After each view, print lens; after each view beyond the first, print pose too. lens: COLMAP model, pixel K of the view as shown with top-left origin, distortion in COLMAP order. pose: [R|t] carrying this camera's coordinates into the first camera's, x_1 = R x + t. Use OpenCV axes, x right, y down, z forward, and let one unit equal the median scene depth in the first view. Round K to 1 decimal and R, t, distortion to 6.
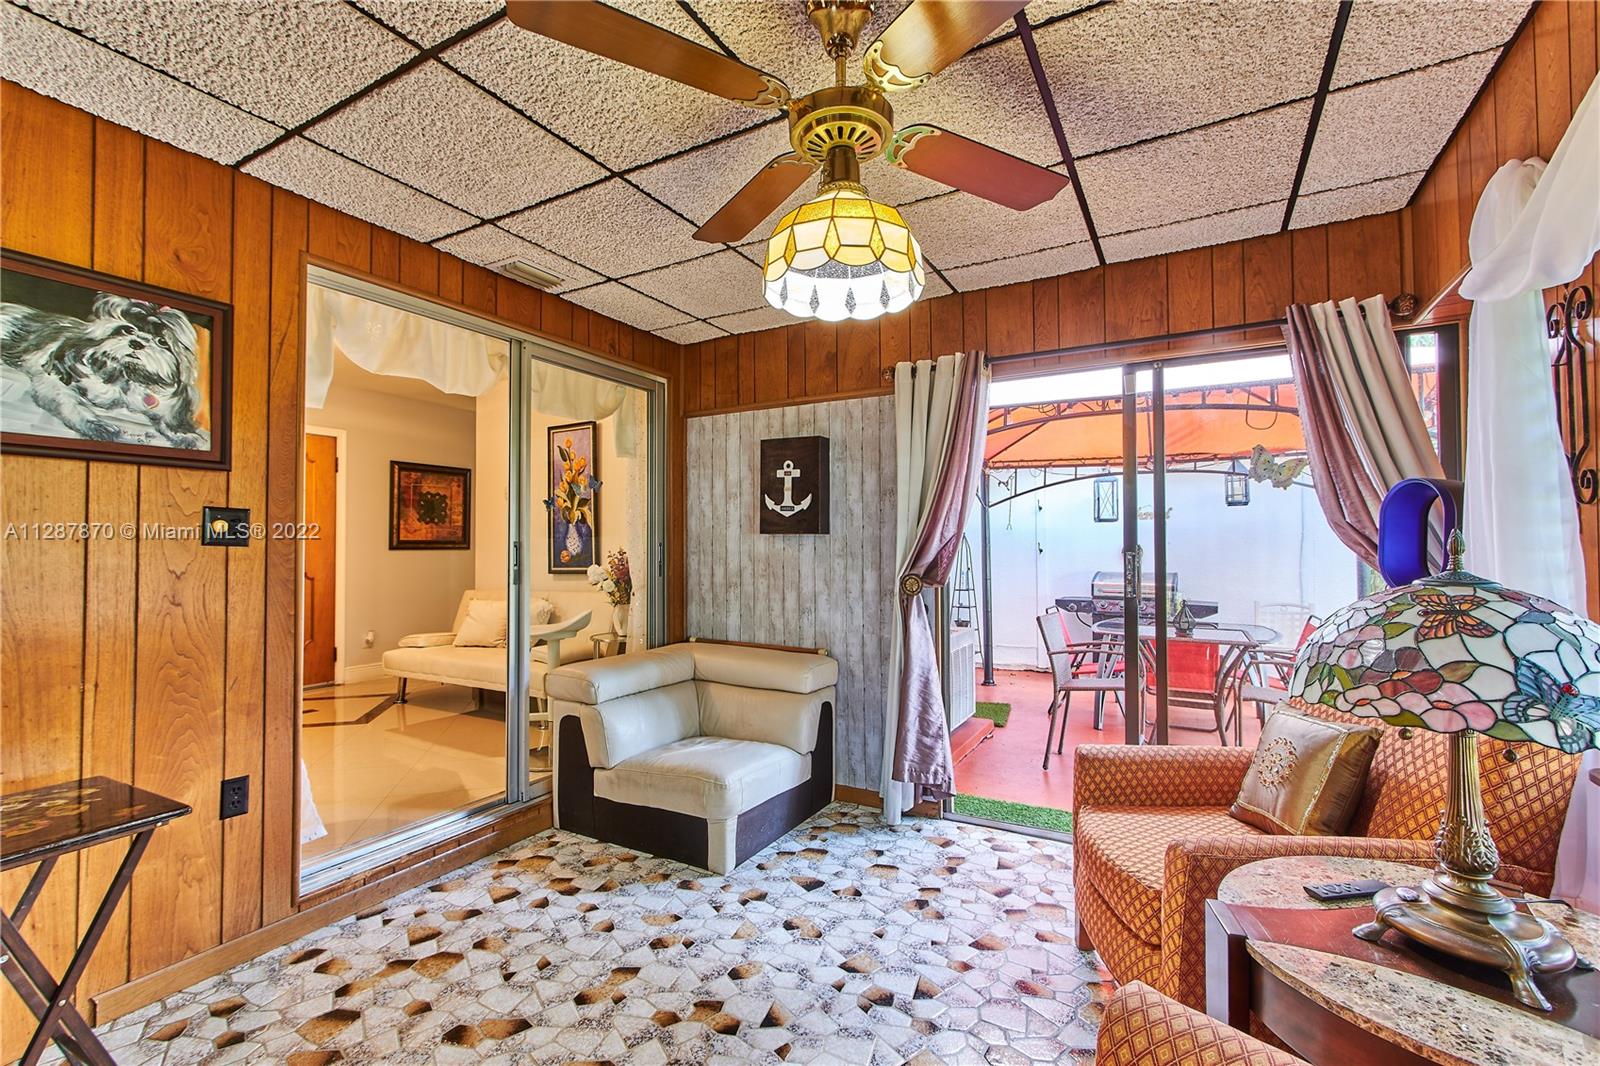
lens RADIAL K [[710.5, 0, 800.0], [0, 710.5, 533.0], [0, 0, 1]] dist [-0.000236, 0.000270]
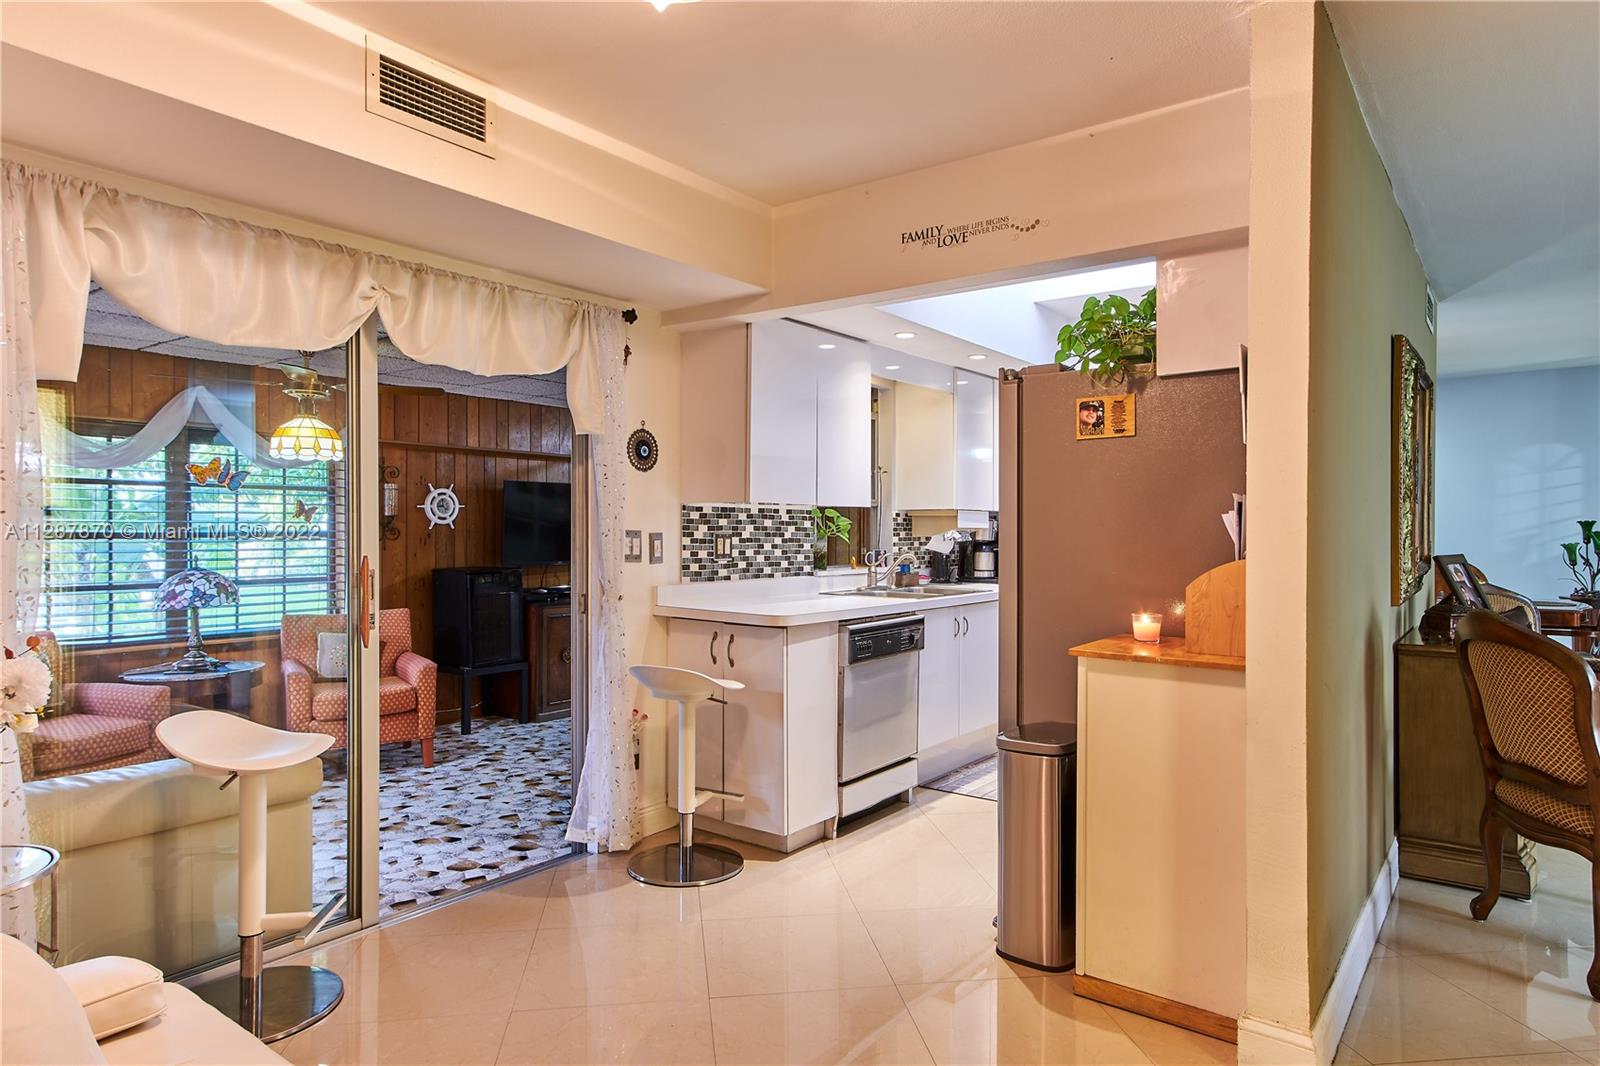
lens RADIAL K [[942.6, 0, 760.7], [0, 942.6, 539.1], [0, 0, 1]] dist [0.001172, 0.000834]
pose [[-0.987225, 0.001032, 0.159329, -1.430391], [-0.002053, 0.999814, -0.019194, 0.008390], [-0.159319, -0.019276, -0.987039, 2.846783]]
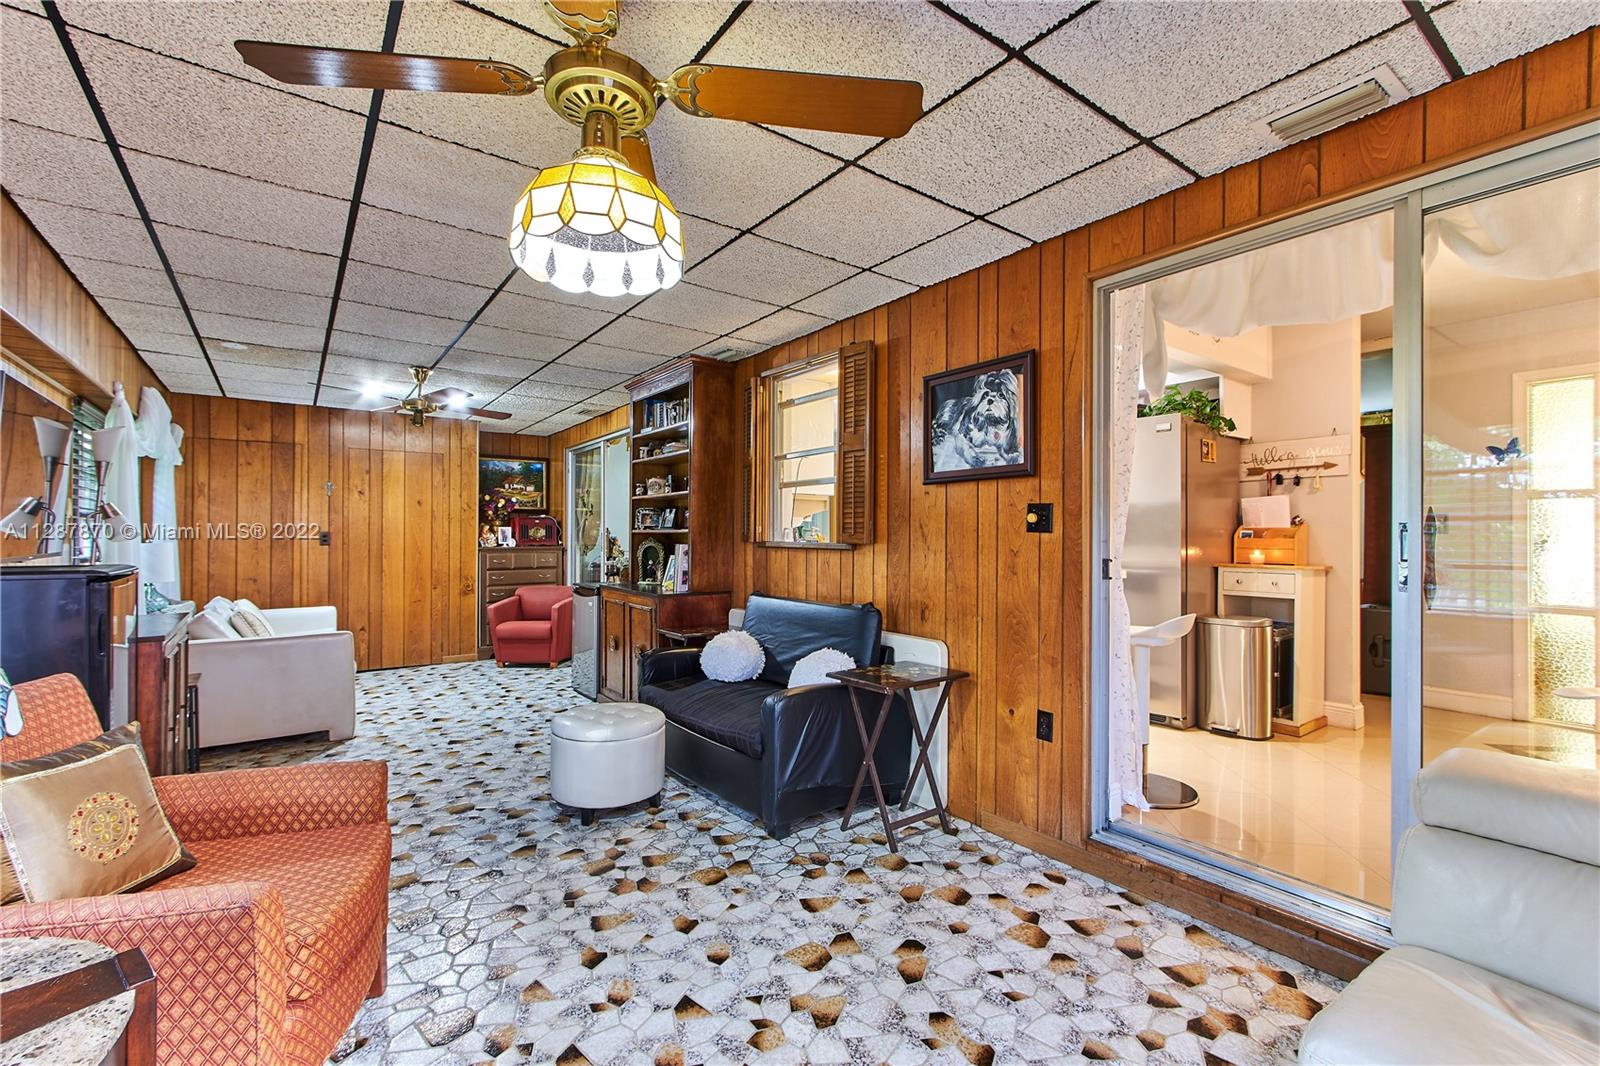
lens RADIAL K [[710.5, 0, 800.0], [0, 710.5, 533.0], [0, 0, 1]] dist [-0.000236, 0.000270]
pose [[-0.424374, -0.001000, -0.905486, 0.597612], [0.020456, 0.999734, -0.010692, 0.025170], [0.905256, -0.023060, -0.424240, 1.204808]]
